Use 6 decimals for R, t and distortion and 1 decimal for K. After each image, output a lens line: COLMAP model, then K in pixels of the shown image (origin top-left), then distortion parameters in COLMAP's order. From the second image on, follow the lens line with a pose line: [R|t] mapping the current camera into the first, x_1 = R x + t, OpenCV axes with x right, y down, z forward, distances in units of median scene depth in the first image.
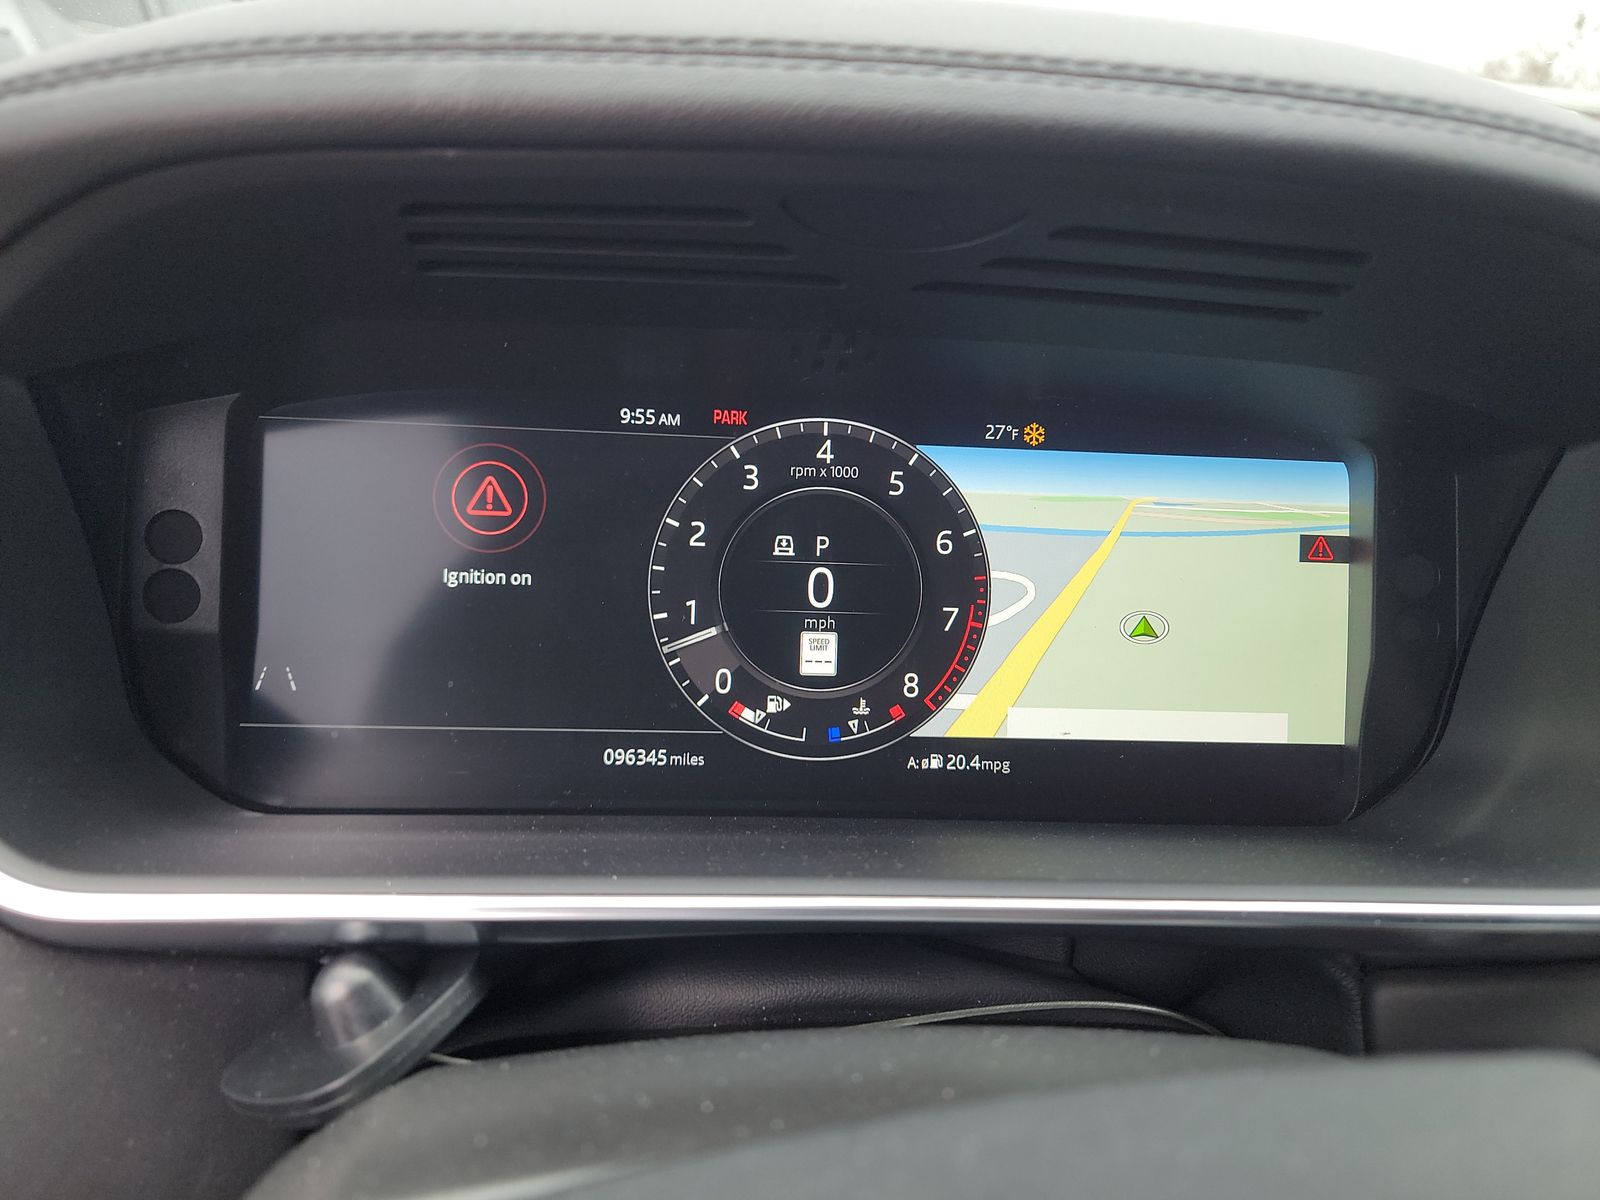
lens RADIAL K [[1107.4, 0, 800.0], [0, 1107.4, 600.0], [0, 0, 1]] dist [-0.031845, -0.048546]
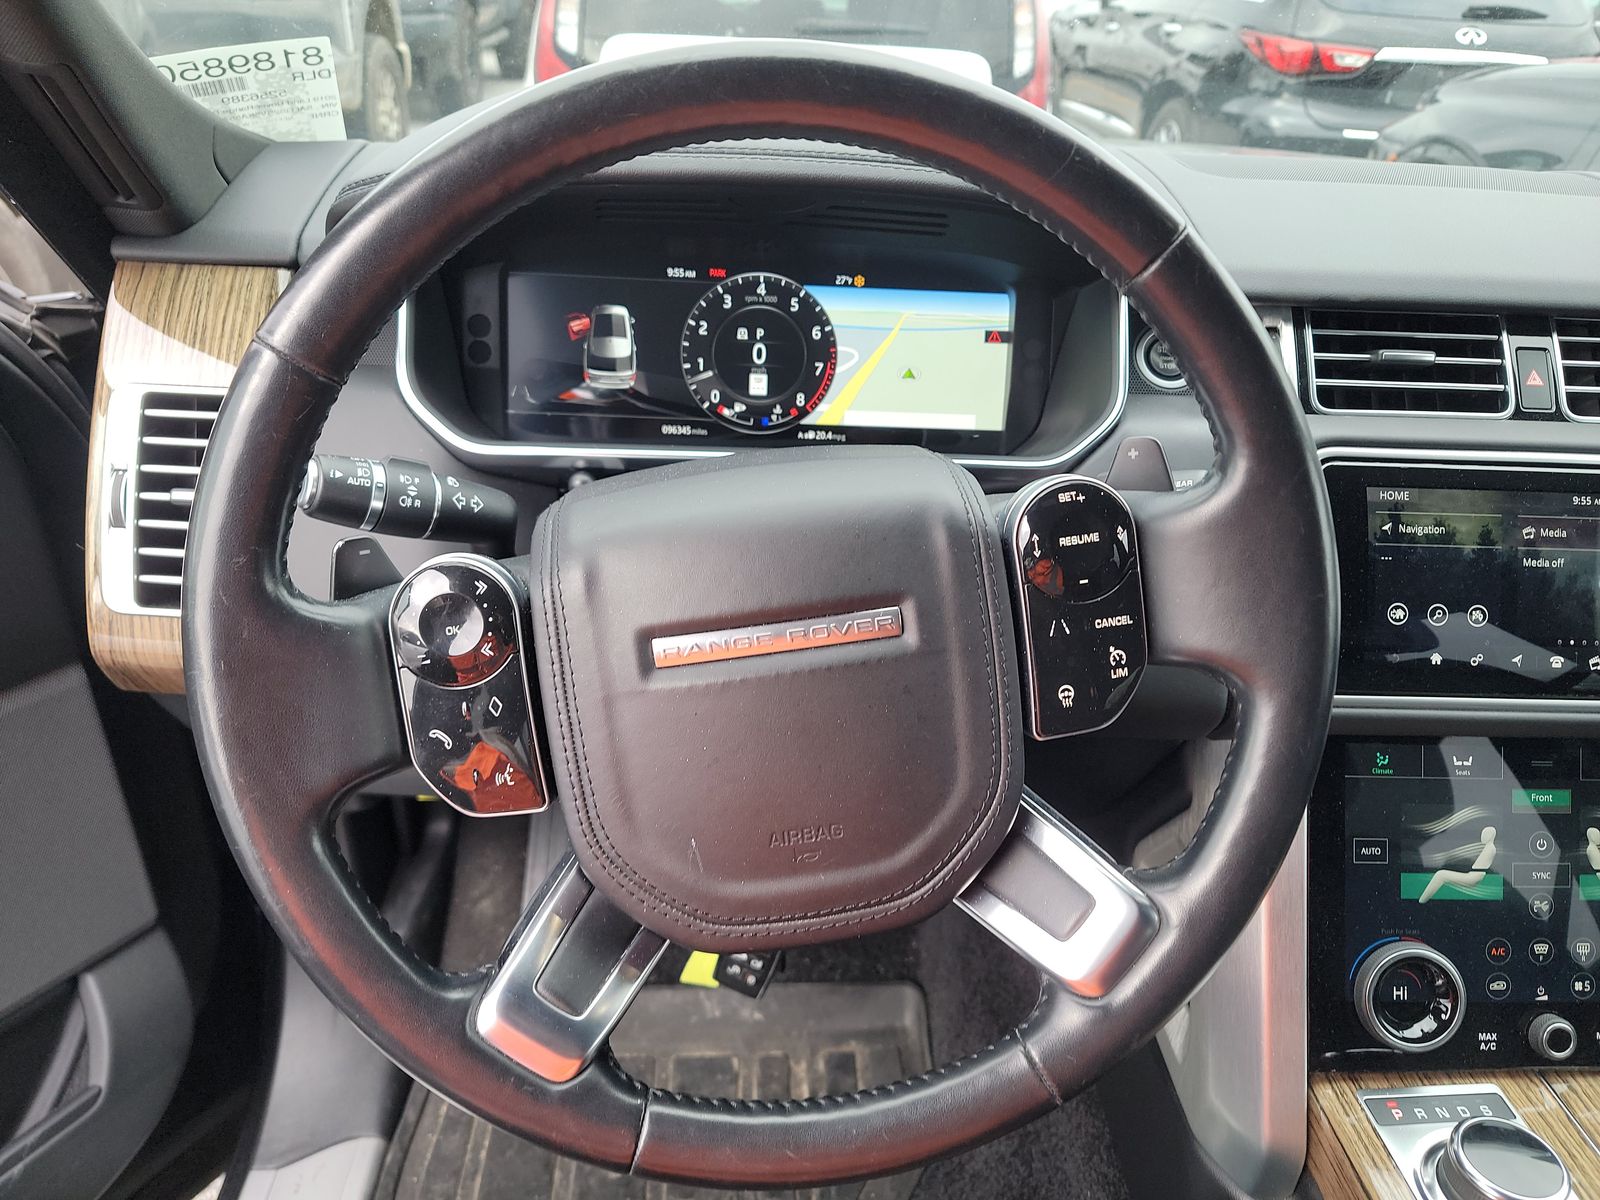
lens RADIAL K [[1079.8, 0, 794.1], [0, 1079.8, 629.7], [0, 0, 1]] dist [0.006588, -0.070495]
pose [[0.999579, 0.011634, -0.026598, 0.150639], [-0.006855, 0.984869, 0.173165, 0.156480], [0.028210, -0.172909, 0.984534, -1.200901]]
